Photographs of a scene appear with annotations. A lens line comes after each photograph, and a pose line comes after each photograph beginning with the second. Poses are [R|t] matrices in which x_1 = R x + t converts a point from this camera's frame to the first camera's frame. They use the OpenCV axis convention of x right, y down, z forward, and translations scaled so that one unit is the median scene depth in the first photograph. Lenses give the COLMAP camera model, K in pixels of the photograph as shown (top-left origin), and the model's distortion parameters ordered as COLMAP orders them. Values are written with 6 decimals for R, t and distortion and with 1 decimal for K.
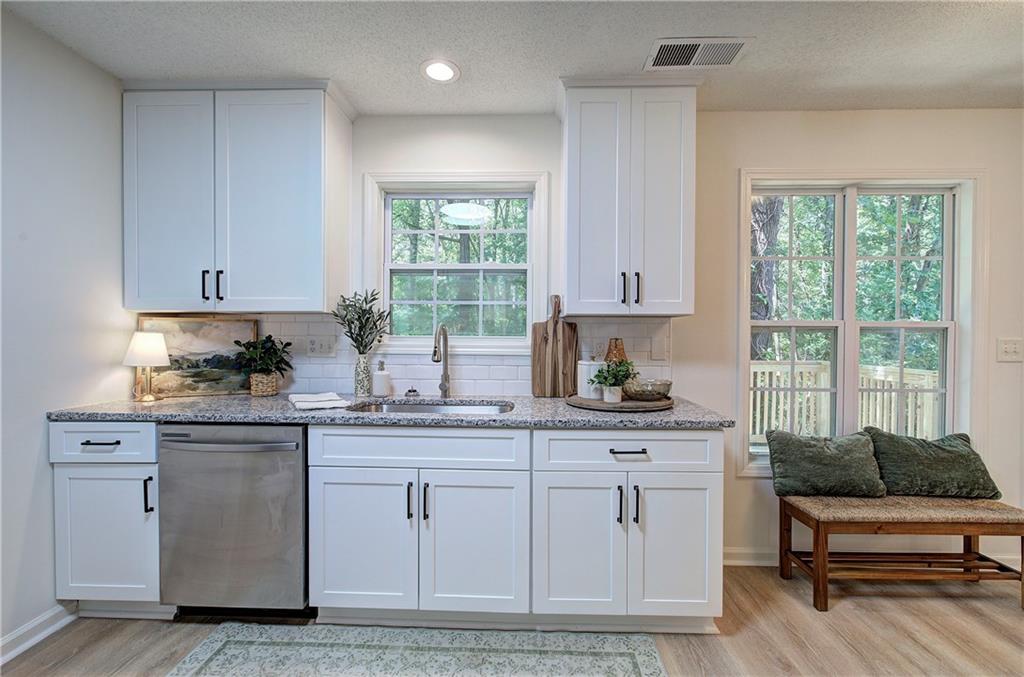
lens RADIAL K [[430.8, 0, 518.7], [0, 430.8, 335.8], [0, 0, 1]] dist [-0.002266, -0.000267]
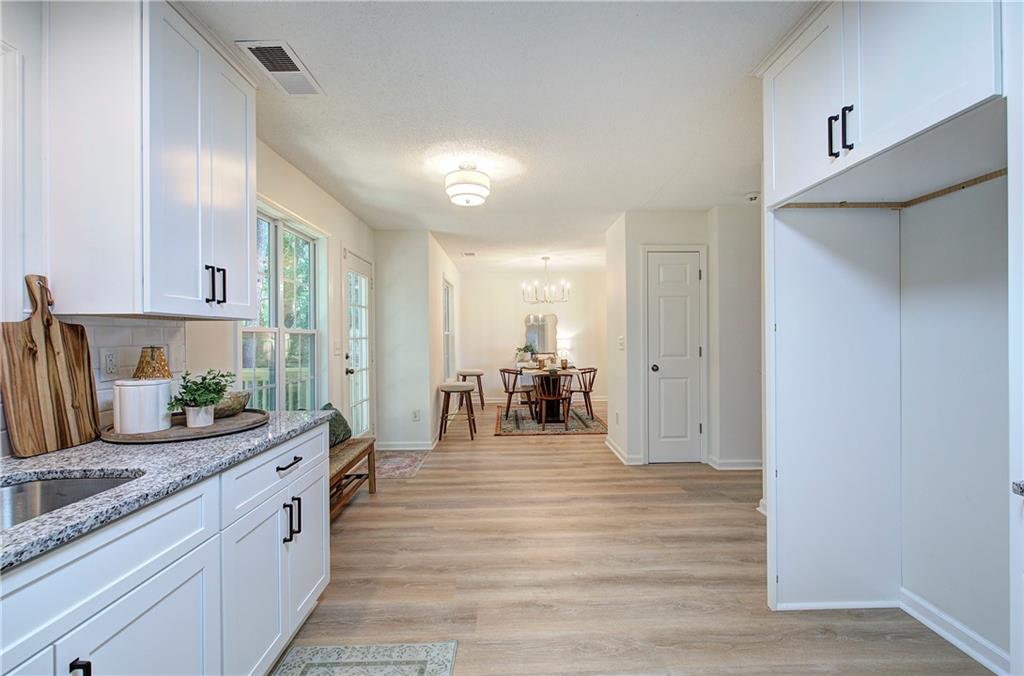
lens RADIAL K [[430.8, 0, 518.7], [0, 430.8, 335.3], [0, 0, 1]] dist [-0.002266, -0.000267]
pose [[-0.050070, 0.000017, 0.998746, -0.603699], [0.018475, 0.999829, 0.000909, -0.003277], [-0.998575, 0.018497, -0.050062, 0.452891]]
